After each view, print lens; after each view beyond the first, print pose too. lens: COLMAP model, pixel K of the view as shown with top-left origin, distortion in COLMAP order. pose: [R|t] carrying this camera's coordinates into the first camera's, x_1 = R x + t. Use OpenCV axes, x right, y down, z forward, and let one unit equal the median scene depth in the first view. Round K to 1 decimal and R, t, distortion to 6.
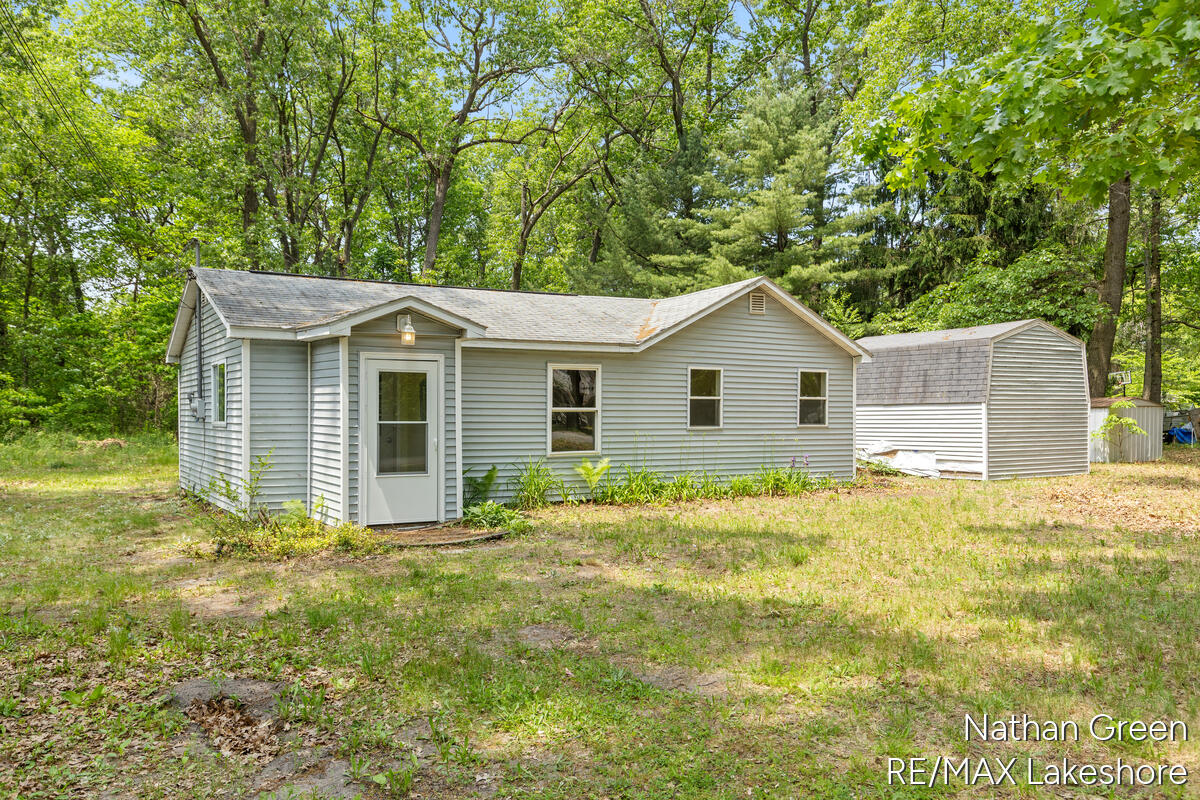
lens RADIAL K [[910.0, 0, 597.7], [0, 910.0, 423.3], [0, 0, 1]] dist [0.001038, -0.000307]
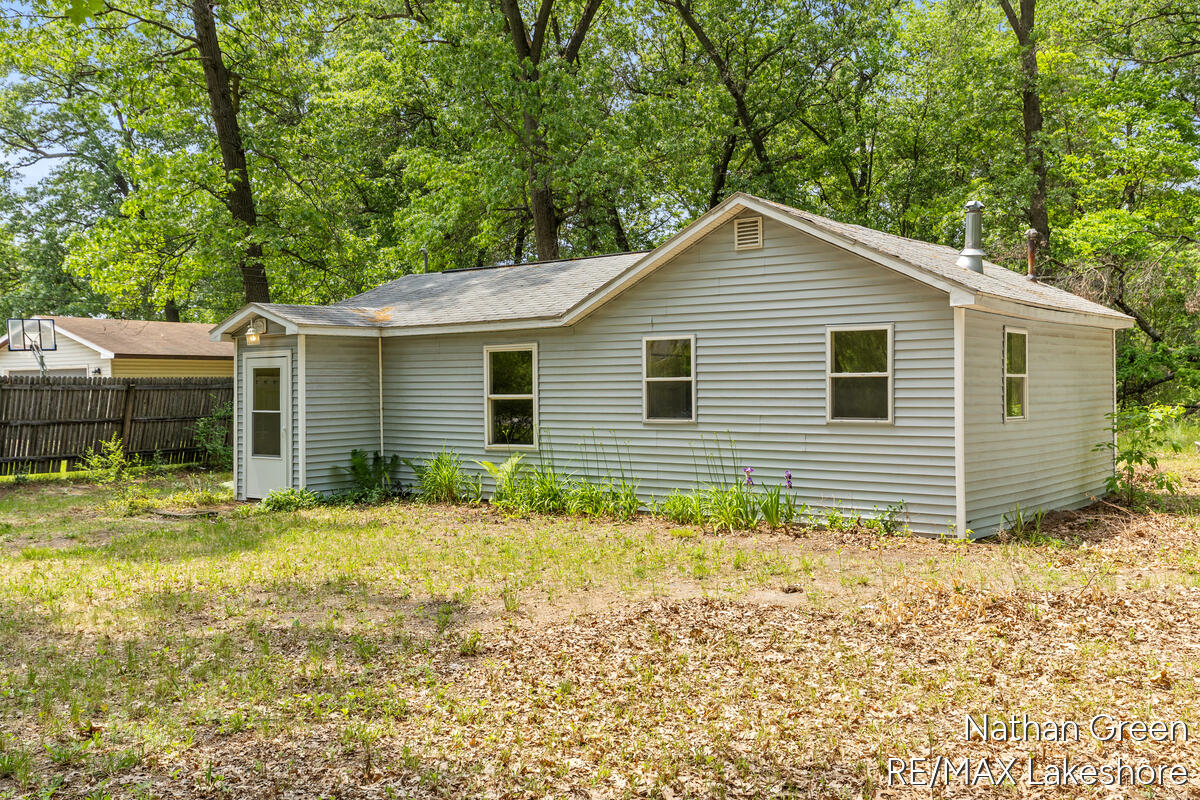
lens RADIAL K [[1220.6, 0, 563.2], [0, 1220.6, 378.5], [0, 0, 1]] dist [0.121896, 0.000725]
pose [[0.341204, -0.012341, -0.939908, 1.052875], [0.000190, 0.999915, -0.013060, -0.016876], [0.939989, 0.004278, 0.341177, 0.627396]]
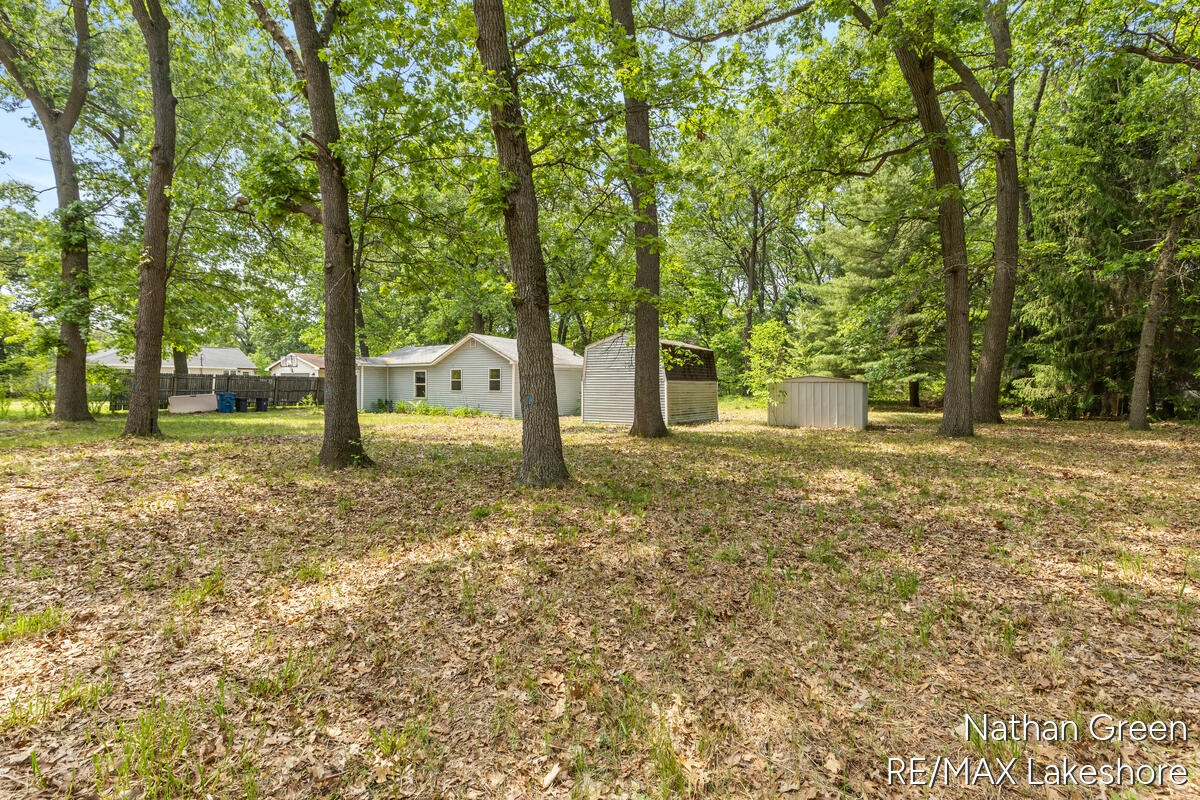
lens RADIAL K [[552.2, 0, 600.1], [0, 552.2, 395.6], [0, 0, 1]] dist [-0.001672, -0.000138]
pose [[0.438193, 0.019196, -0.898676, 1.931212], [-0.012583, 0.999805, 0.015220, -0.011998], [0.898793, 0.004639, 0.438349, 0.693985]]
